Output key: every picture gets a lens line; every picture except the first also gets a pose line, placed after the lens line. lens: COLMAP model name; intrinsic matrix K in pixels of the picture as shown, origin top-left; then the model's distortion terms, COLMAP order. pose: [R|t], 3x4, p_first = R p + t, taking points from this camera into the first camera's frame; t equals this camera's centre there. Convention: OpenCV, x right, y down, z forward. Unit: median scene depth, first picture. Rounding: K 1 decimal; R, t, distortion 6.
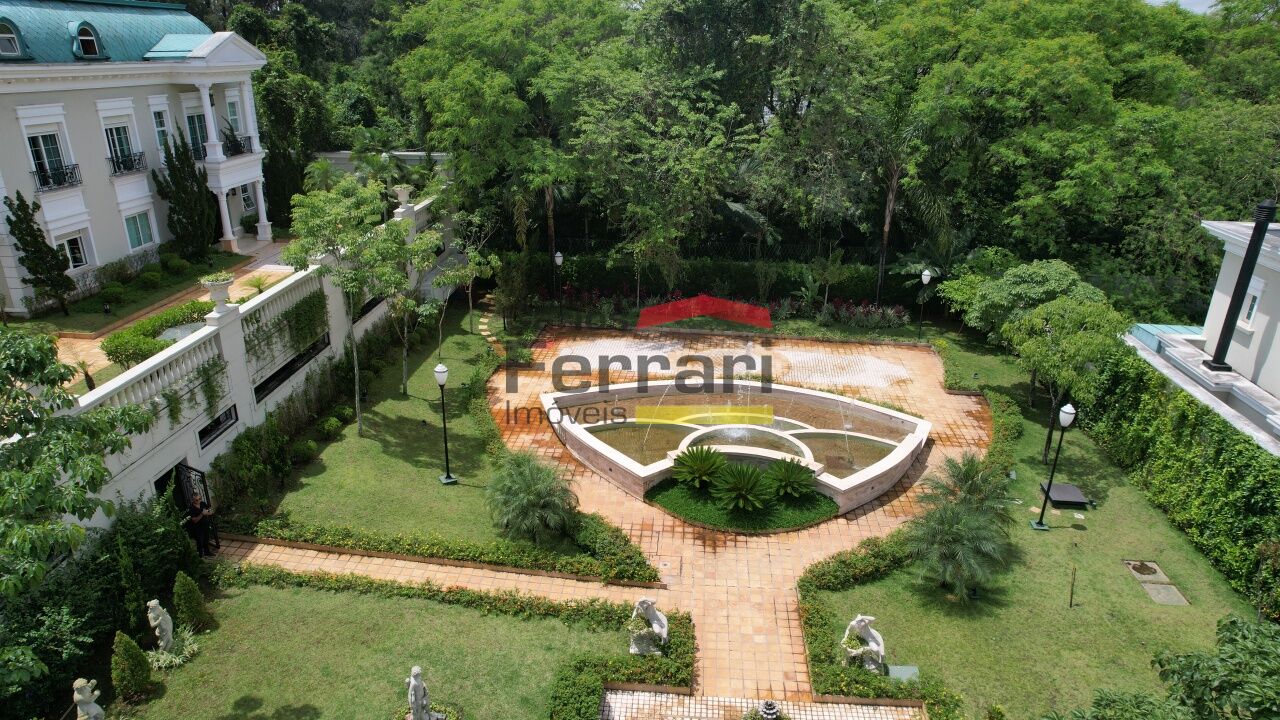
lens RADIAL K [[819.4, 0, 644.0], [0, 819.4, 365.9], [0, 0, 1]] dist [-0.082842, 0.075378]
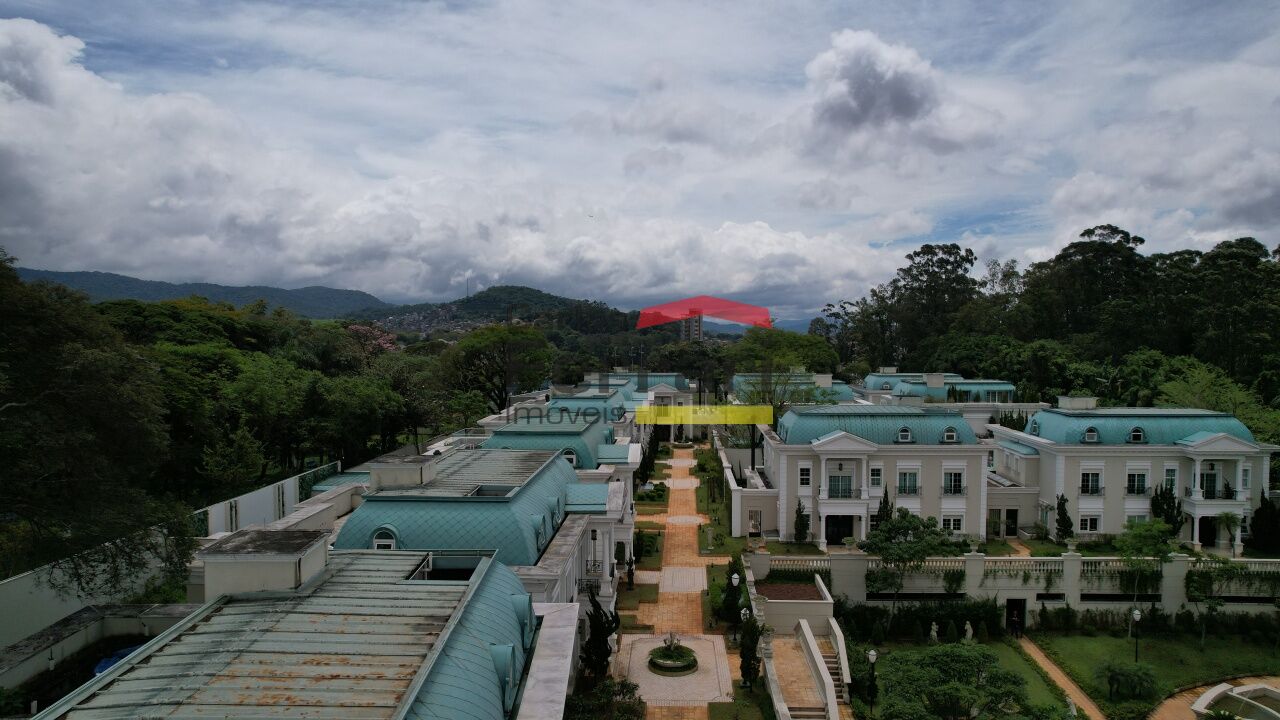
lens RADIAL K [[819.4, 0, 644.0], [0, 819.4, 365.9], [0, 0, 1]] dist [-0.082842, 0.075378]
pose [[0.021025, 0.026932, -0.999416, 1.608595], [-0.365219, 0.930759, 0.017399, -0.147561], [0.930684, 0.364640, 0.029406, -0.410359]]
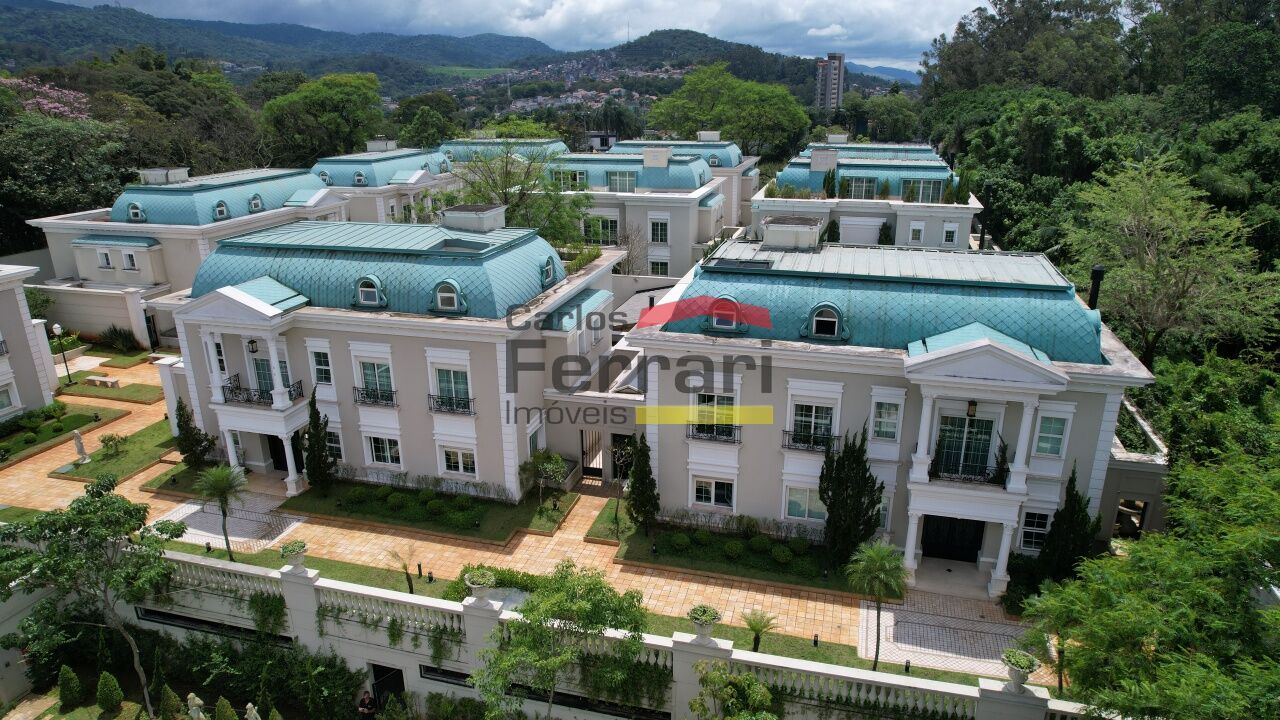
lens RADIAL K [[819.4, 0, 644.0], [0, 819.4, 365.9], [0, 0, 1]] dist [-0.082842, 0.075378]
pose [[-0.195034, 0.311900, -0.929882, 0.310626], [-0.357232, 0.860374, 0.363512, -0.720185], [0.913426, 0.403081, -0.056382, 0.989869]]
